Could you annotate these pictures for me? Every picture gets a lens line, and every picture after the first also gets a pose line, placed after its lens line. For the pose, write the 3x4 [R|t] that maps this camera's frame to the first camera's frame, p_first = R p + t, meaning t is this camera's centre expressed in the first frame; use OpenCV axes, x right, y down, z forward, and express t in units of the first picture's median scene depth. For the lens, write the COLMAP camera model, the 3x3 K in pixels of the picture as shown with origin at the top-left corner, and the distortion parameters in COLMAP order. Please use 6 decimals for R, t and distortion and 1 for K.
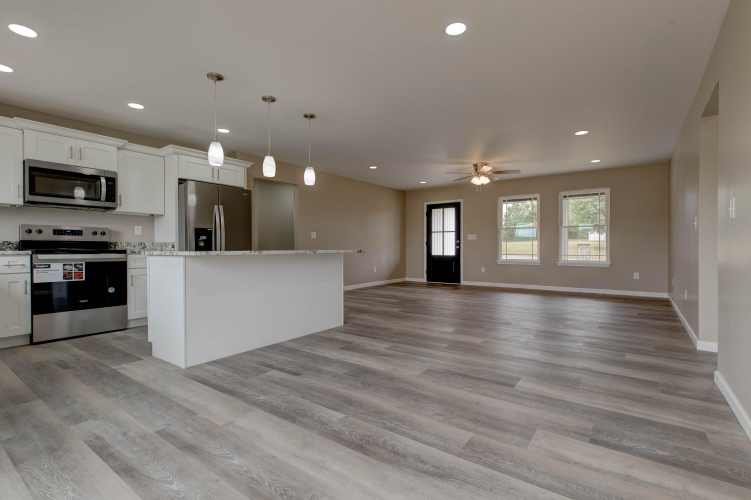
lens RADIAL K [[353.5, 0, 389.4], [0, 353.5, 249.9], [0, 0, 1]] dist [-0.000066, -0.000044]
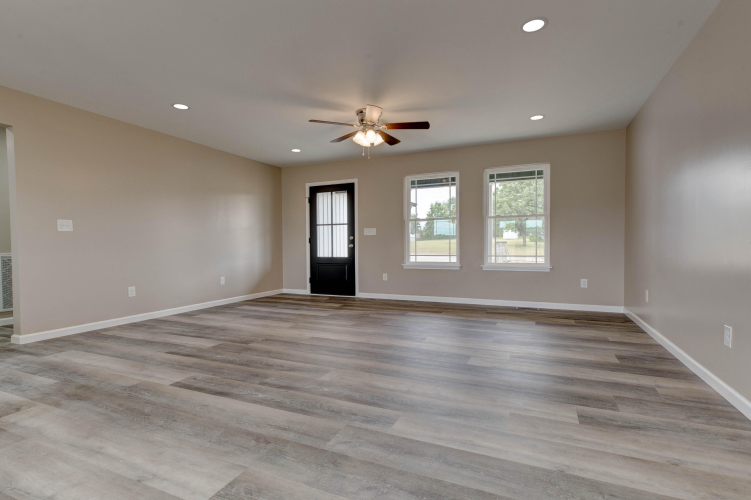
lens RADIAL K [[343.1, 0, 375.5], [0, 343.1, 250.0], [0, 0, 1]] dist [0.001014, -0.000173]
pose [[0.986684, -0.005420, 0.162560, 0.135972], [0.004760, 0.999979, 0.004453, -0.002031], [-0.162581, -0.003620, 0.986689, 0.320656]]
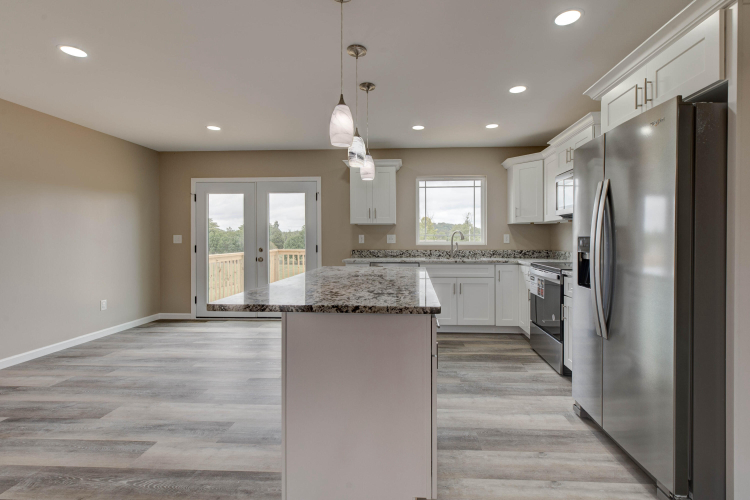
lens RADIAL K [[346.5, 0, 375.1], [0, 346.5, 238.2], [0, 0, 1]] dist [0.000008, 0.000022]
pose [[-0.878071, 0.006047, -0.478491, -0.025447], [0.001727, 0.999954, 0.009468, -0.035397], [0.478527, 0.007487, -0.878041, 0.689784]]
